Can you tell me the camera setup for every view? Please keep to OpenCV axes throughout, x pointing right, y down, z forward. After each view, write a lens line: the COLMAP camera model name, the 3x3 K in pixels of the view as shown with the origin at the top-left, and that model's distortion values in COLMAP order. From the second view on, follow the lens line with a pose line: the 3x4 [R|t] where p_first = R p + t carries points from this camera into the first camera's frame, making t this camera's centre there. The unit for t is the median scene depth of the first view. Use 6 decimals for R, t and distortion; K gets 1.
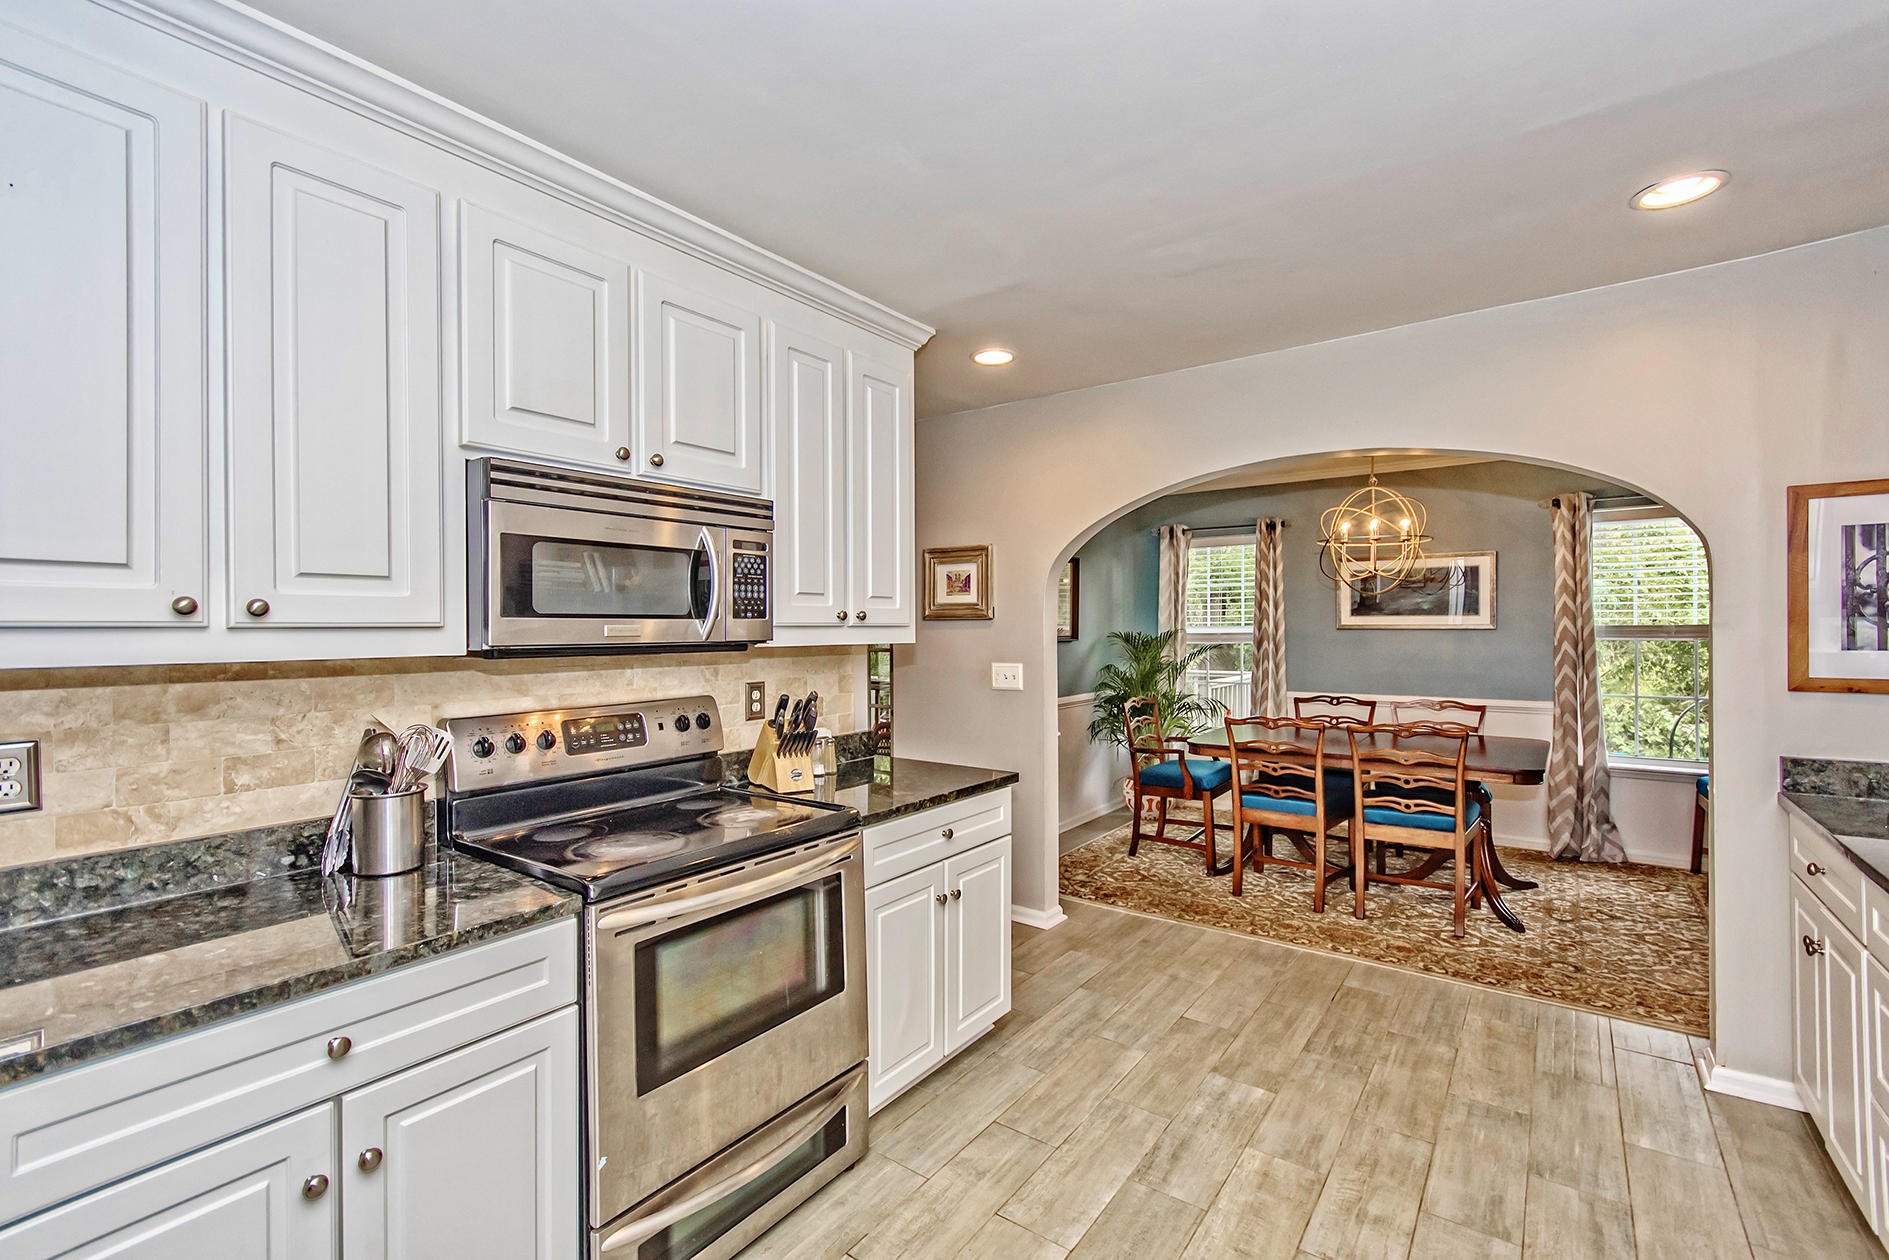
lens RADIAL K [[818.9, 0, 896.9], [0, 818.9, 626.6], [0, 0, 1]] dist [0.000785, 0.000204]
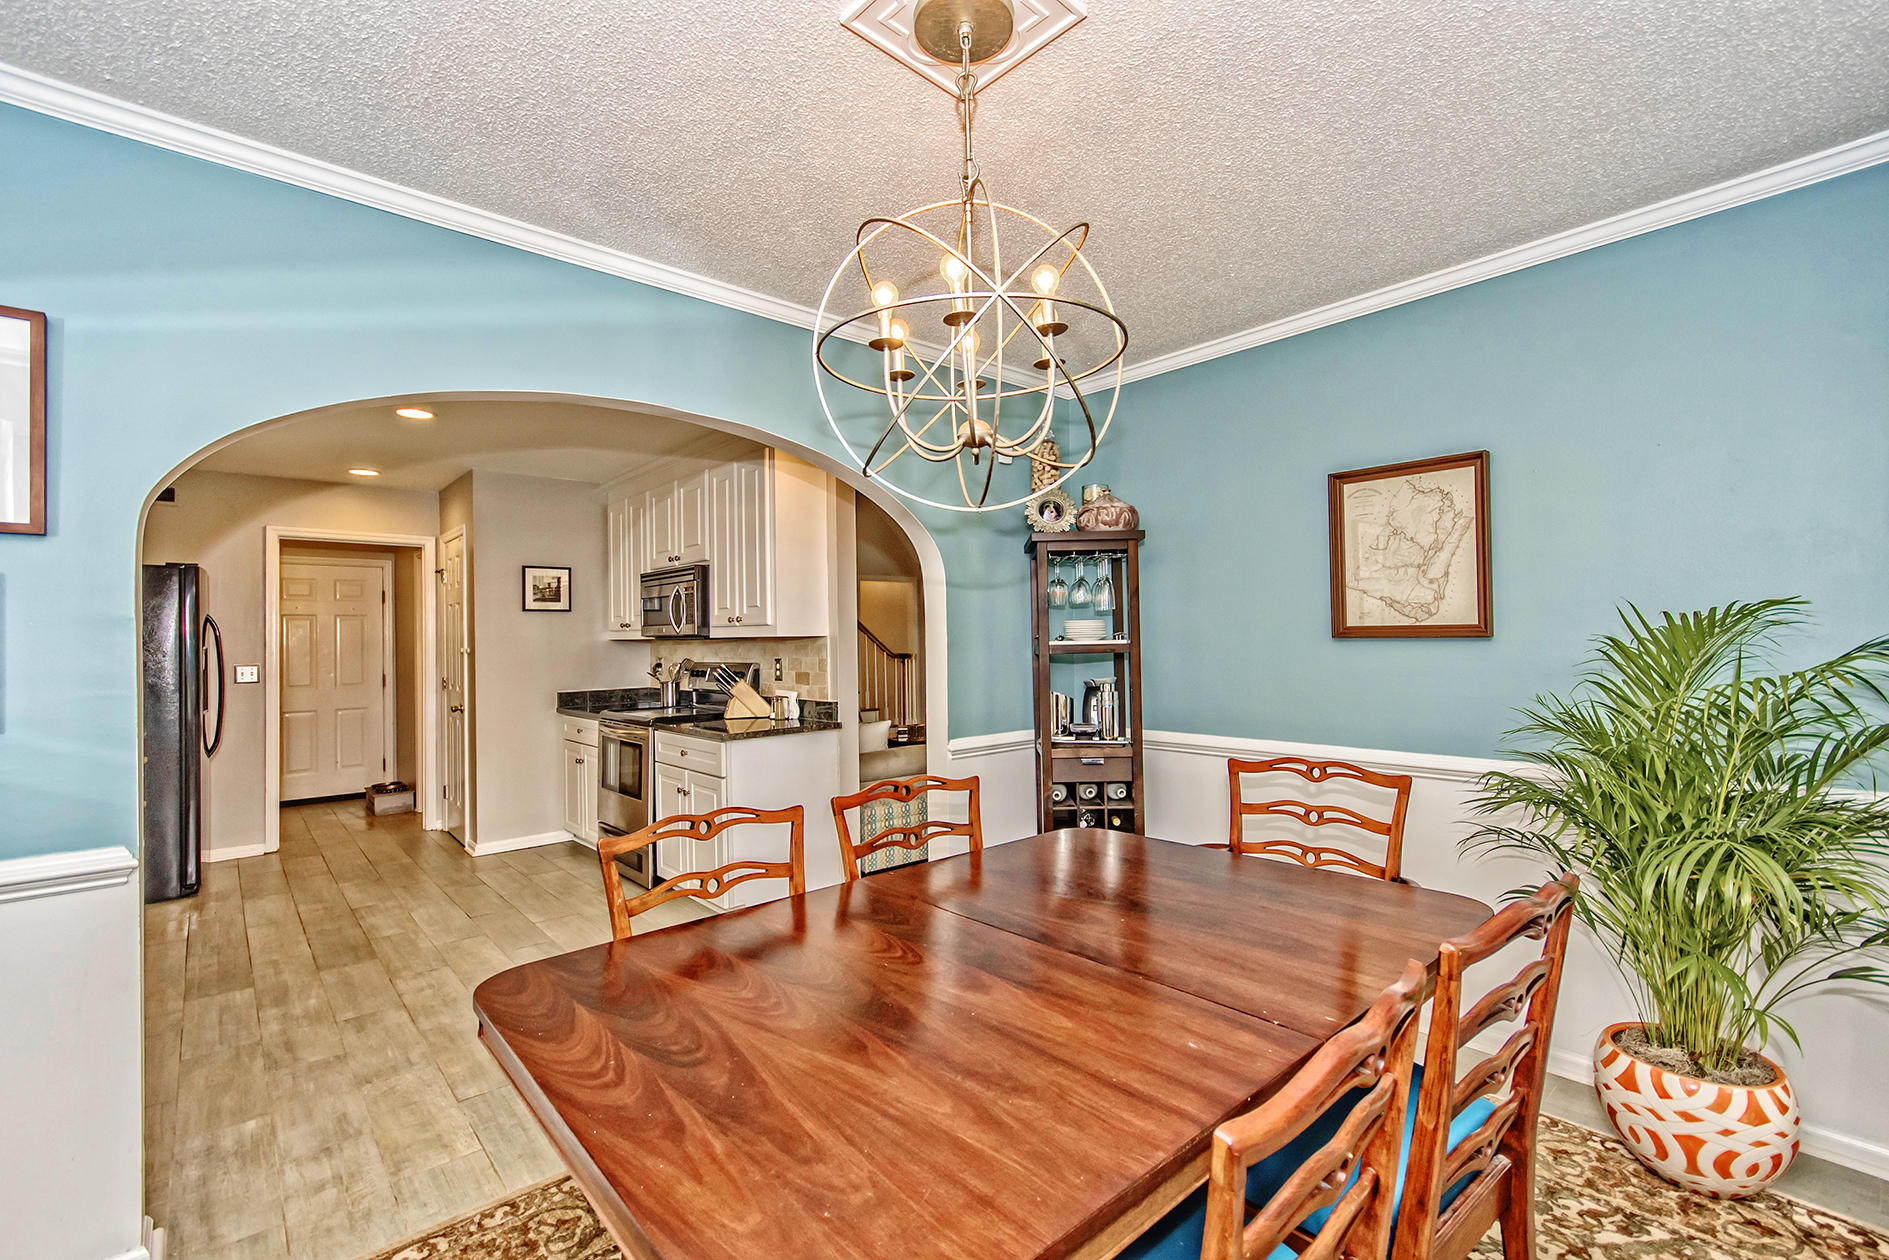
lens RADIAL K [[832.7, 0, 973.7], [0, 832.7, 633.4], [0, 0, 1]] dist [0.018307, 0.000061]
pose [[-0.162361, -0.000734, -0.986731, 1.656909], [0.016167, 0.999864, -0.003404, 0.031477], [0.986599, -0.016505, -0.162327, 1.896663]]
